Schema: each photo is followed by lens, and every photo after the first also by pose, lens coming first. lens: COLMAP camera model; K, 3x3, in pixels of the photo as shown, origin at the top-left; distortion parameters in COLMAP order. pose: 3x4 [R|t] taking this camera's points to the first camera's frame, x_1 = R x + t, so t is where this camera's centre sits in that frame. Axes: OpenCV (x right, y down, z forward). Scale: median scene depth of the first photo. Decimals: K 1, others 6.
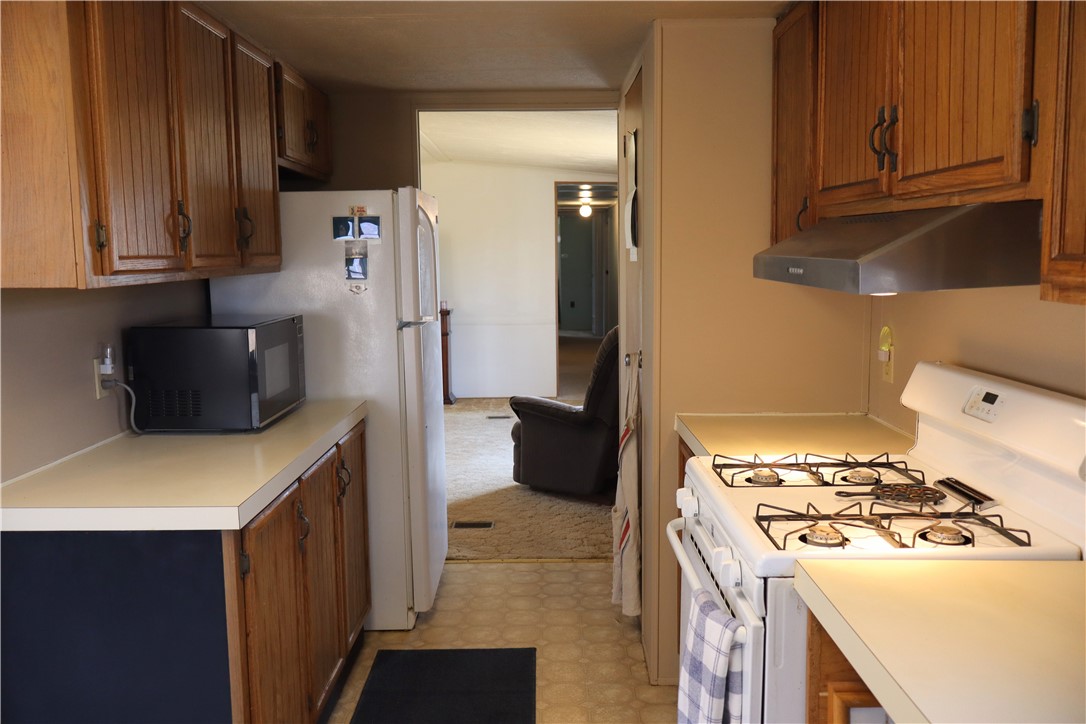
lens RADIAL K [[908.8, 0, 546.6], [0, 908.8, 361.0], [0, 0, 1]] dist [-0.005675, 0.003794]
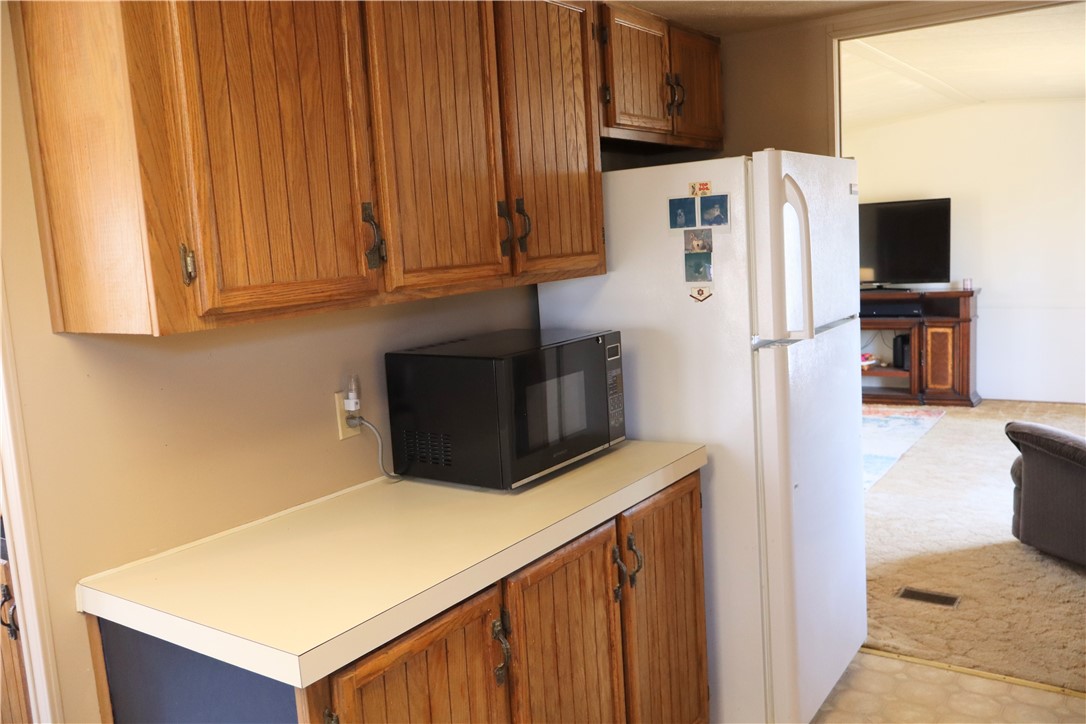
lens RADIAL K [[908.8, 0, 538.3], [0, 908.8, 360.4], [0, 0, 1]] dist [-0.005675, 0.003794]
pose [[0.816048, 0.036568, -0.576827, 0.113129], [-0.015320, 0.999014, 0.041659, -0.054053], [0.577782, -0.025159, 0.815804, 0.314615]]
